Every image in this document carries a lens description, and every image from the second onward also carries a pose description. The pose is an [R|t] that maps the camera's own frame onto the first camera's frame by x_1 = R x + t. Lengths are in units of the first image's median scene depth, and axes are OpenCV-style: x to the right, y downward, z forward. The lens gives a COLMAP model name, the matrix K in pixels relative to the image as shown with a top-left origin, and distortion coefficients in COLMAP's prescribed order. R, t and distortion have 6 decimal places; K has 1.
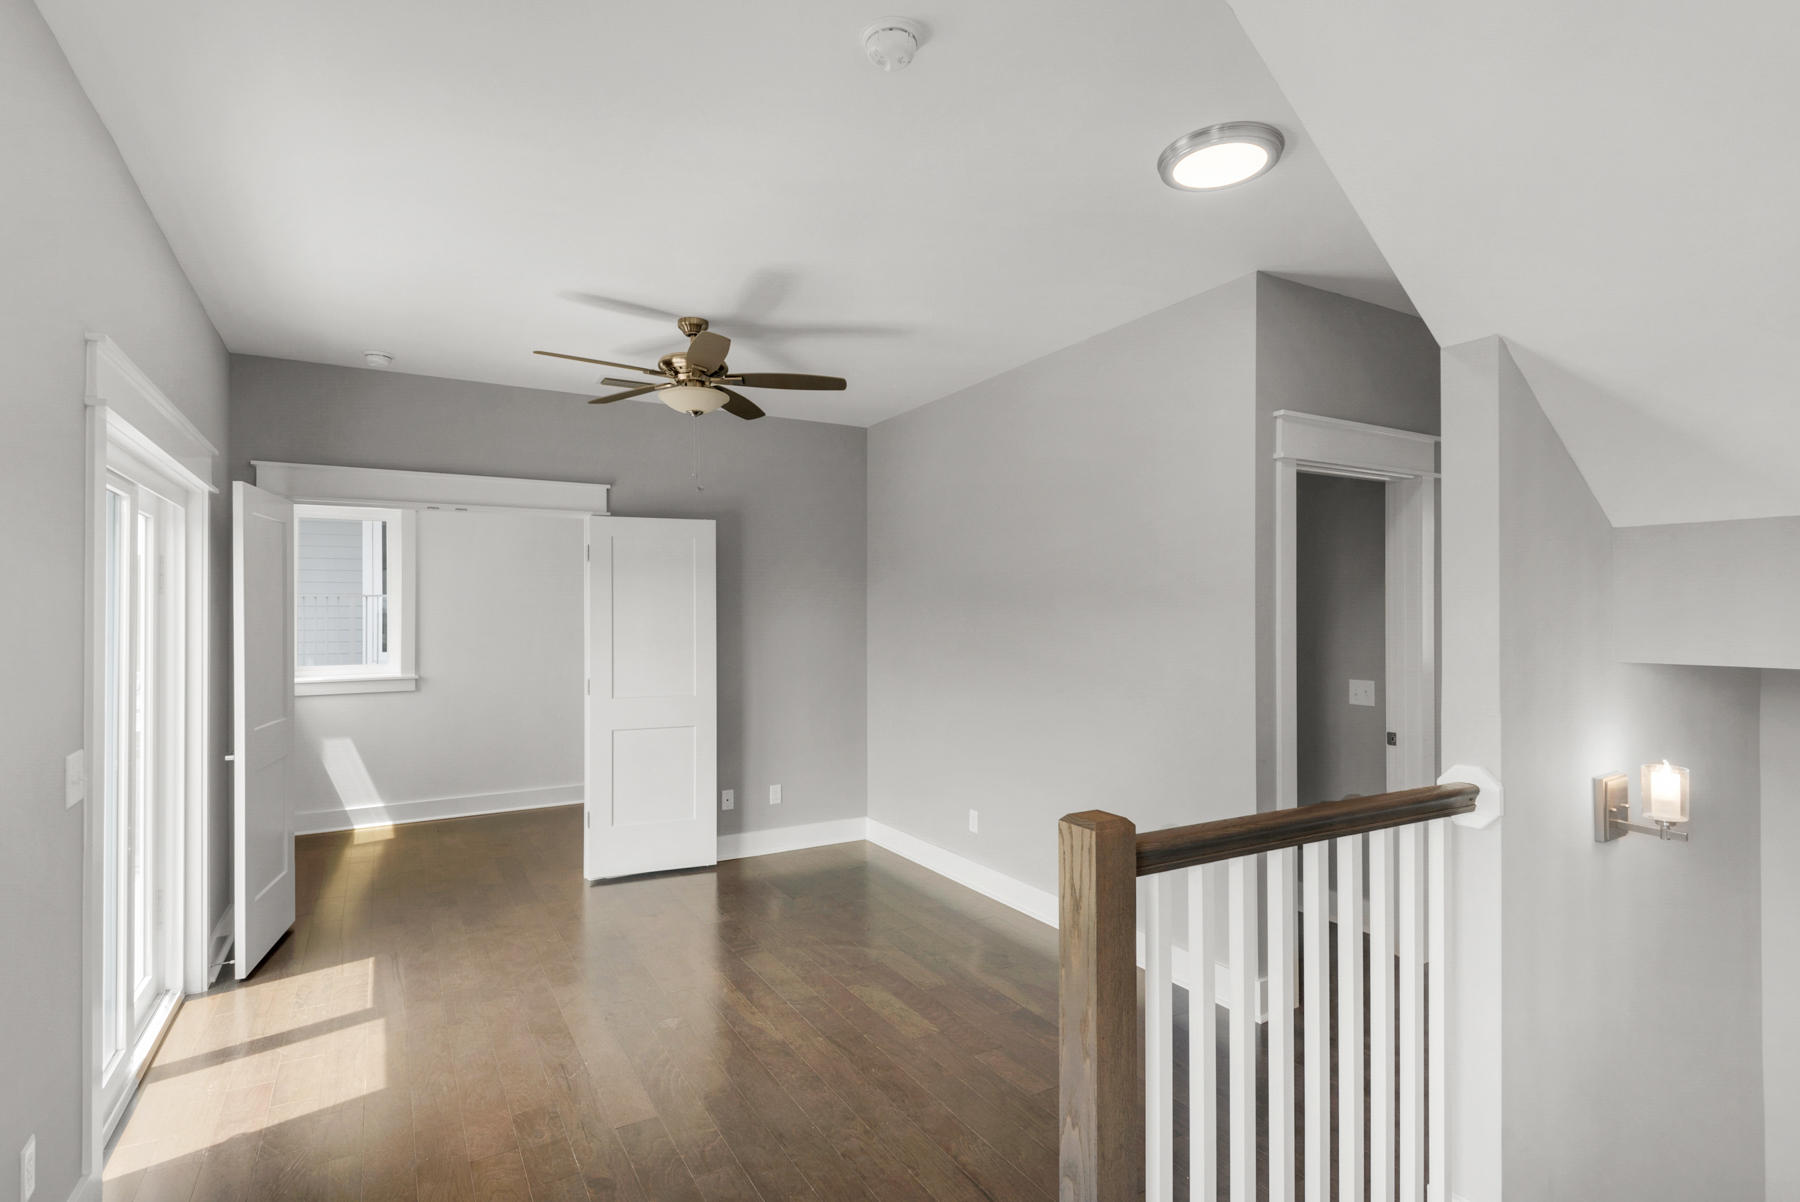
lens RADIAL K [[868.4, 0, 834.1], [0, 868.4, 604.9], [0, 0, 1]] dist [-0.017040, -0.001148]
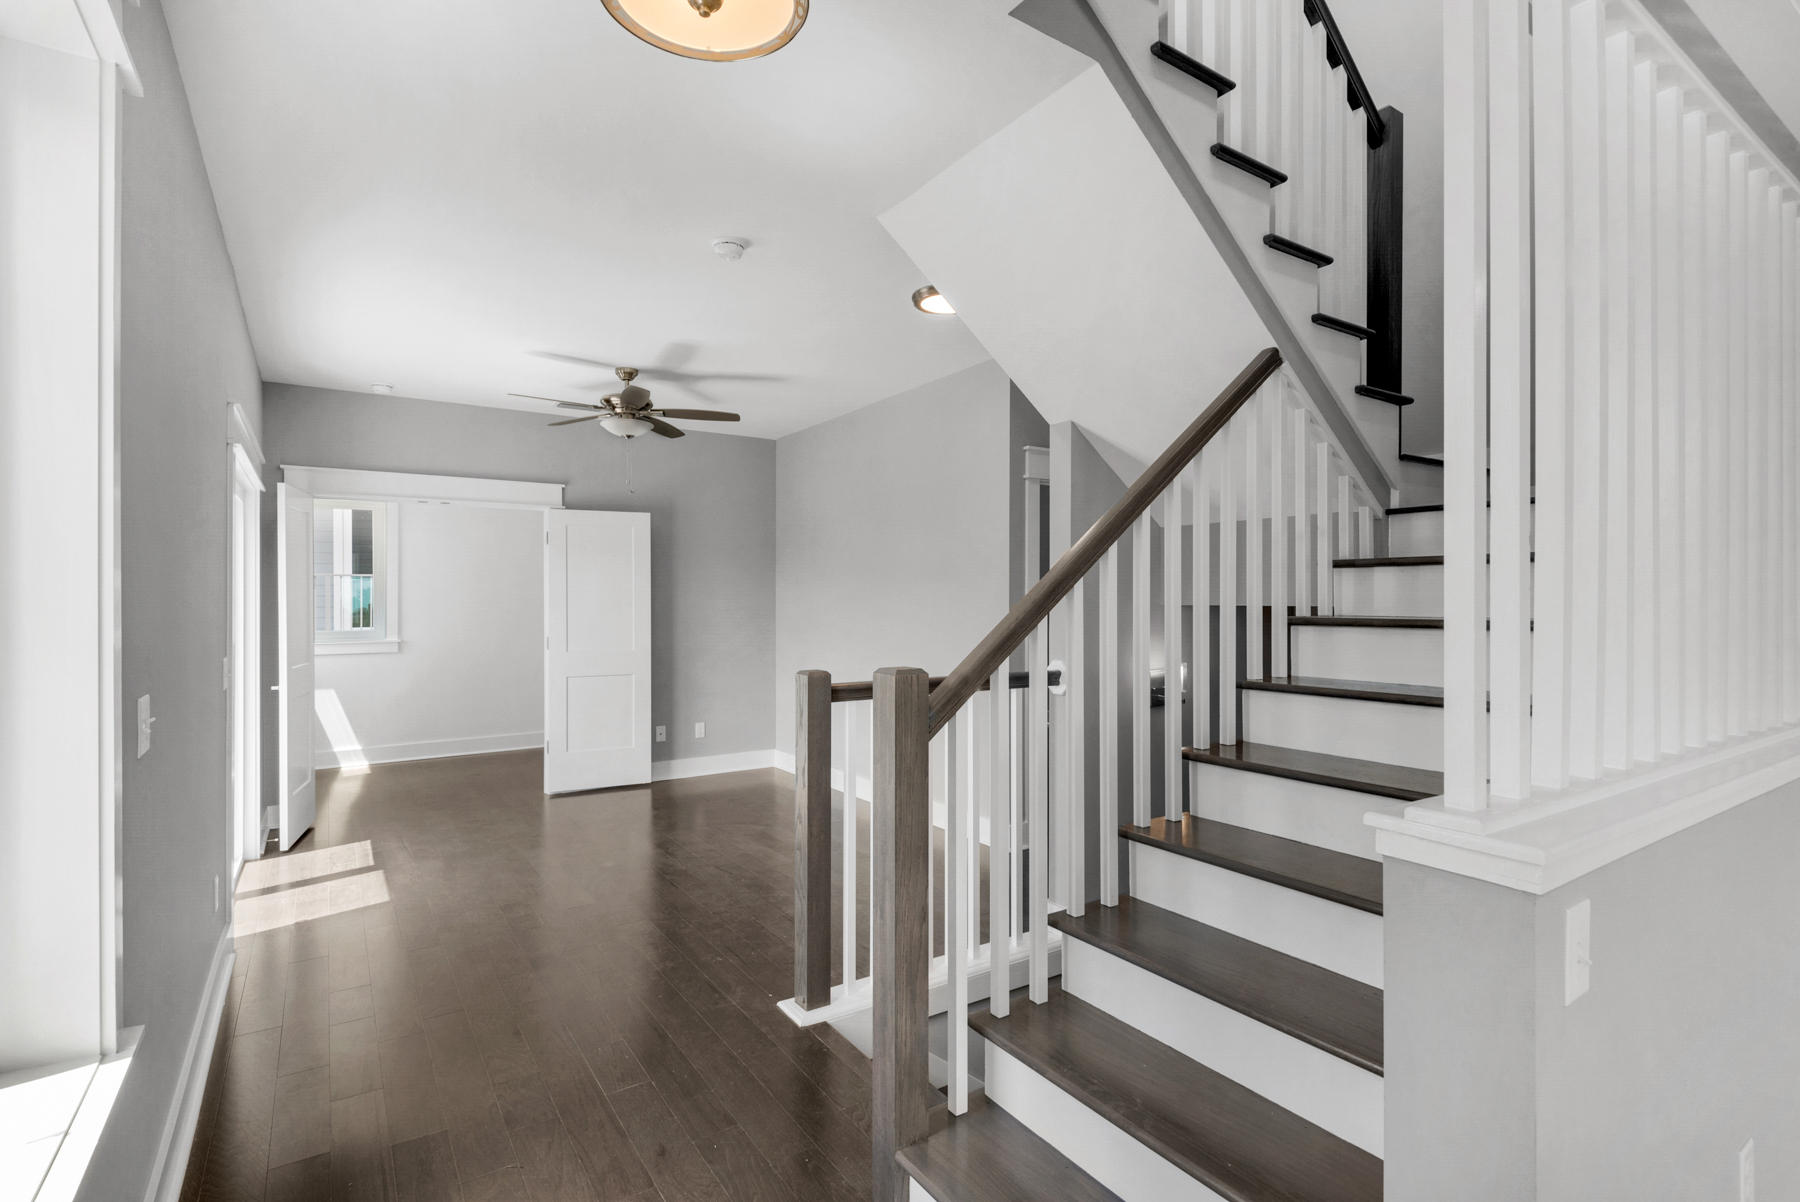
lens RADIAL K [[868.4, 0, 885.2], [0, 868.4, 602.9], [0, 0, 1]] dist [-0.017040, -0.001148]
pose [[0.995058, 0.001320, 0.099288, 0.101842], [-0.002425, 0.999936, 0.011011, 0.024480], [-0.099267, -0.011197, 0.994998, -0.383313]]
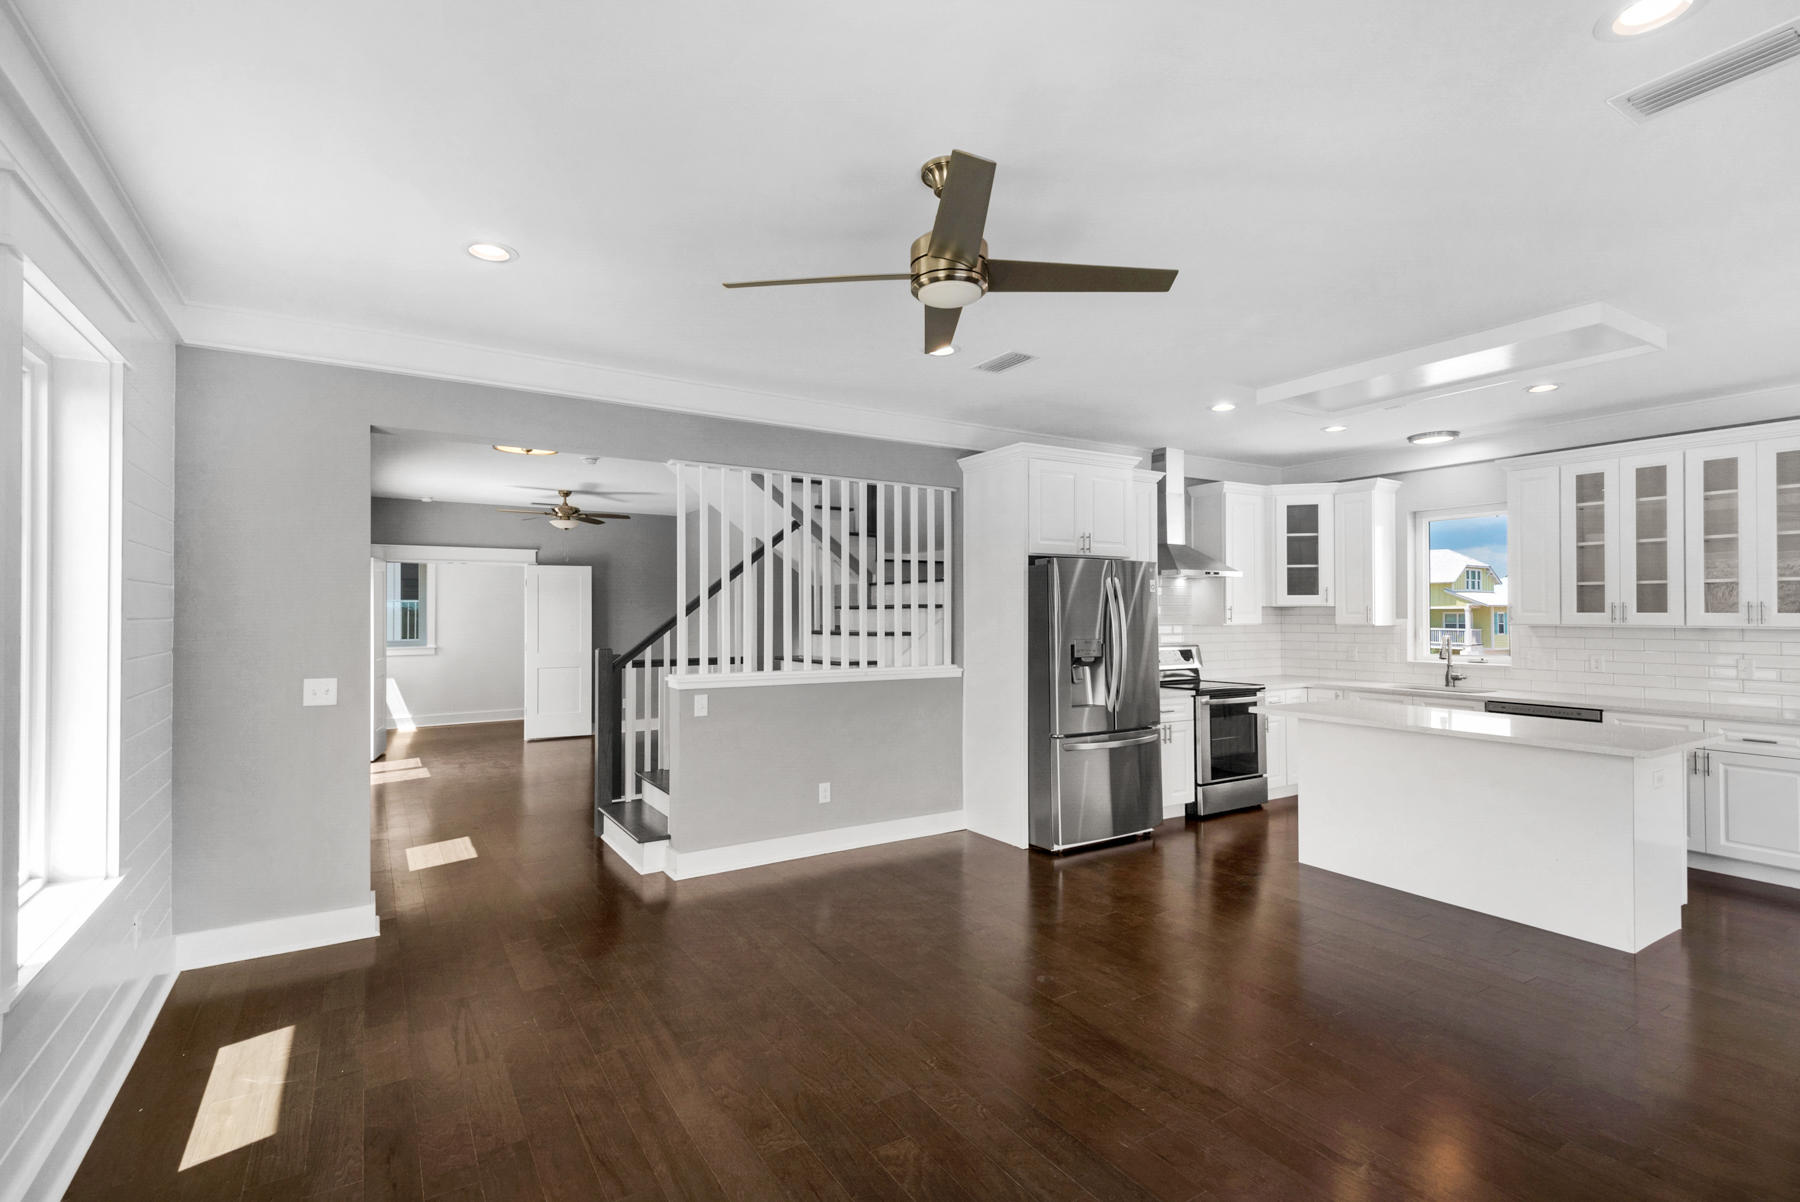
lens RADIAL K [[822.7, 0, 869.0], [0, 822.7, 605.4], [0, 0, 1]] dist [-0.004748, -0.006406]
pose [[0.997110, -0.000989, 0.075959, 0.471585], [0.001228, 0.999994, -0.003093, 0.000414], [-0.075955, 0.003178, 0.997106, -1.253255]]
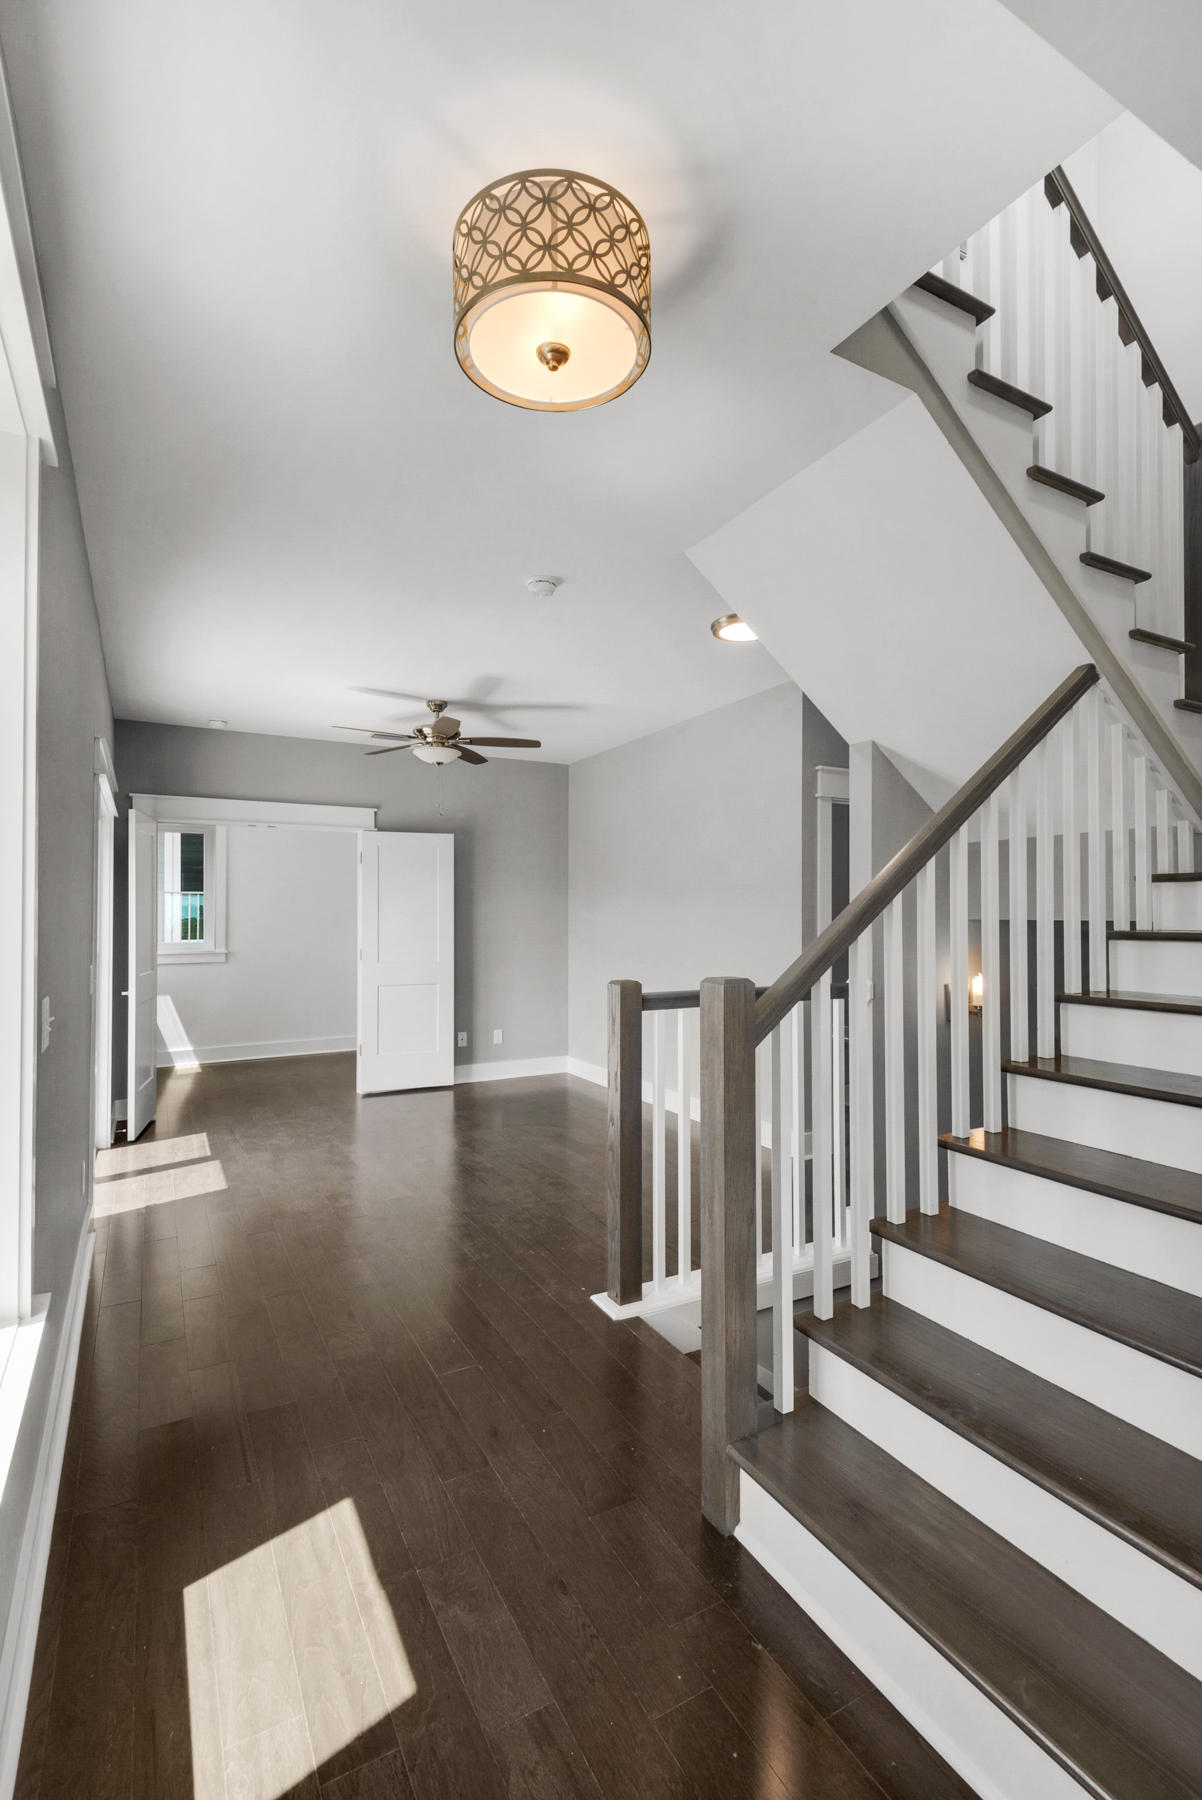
lens RADIAL K [[822.7, 0, 576.9], [0, 822.7, 905.9], [0, 0, 1]] dist [-0.004748, -0.006406]
pose [[0.999985, 0.003114, 0.004508, 0.067183], [-0.003094, 0.999986, -0.004359, 0.026351], [-0.004521, 0.004345, 0.999980, -0.383256]]
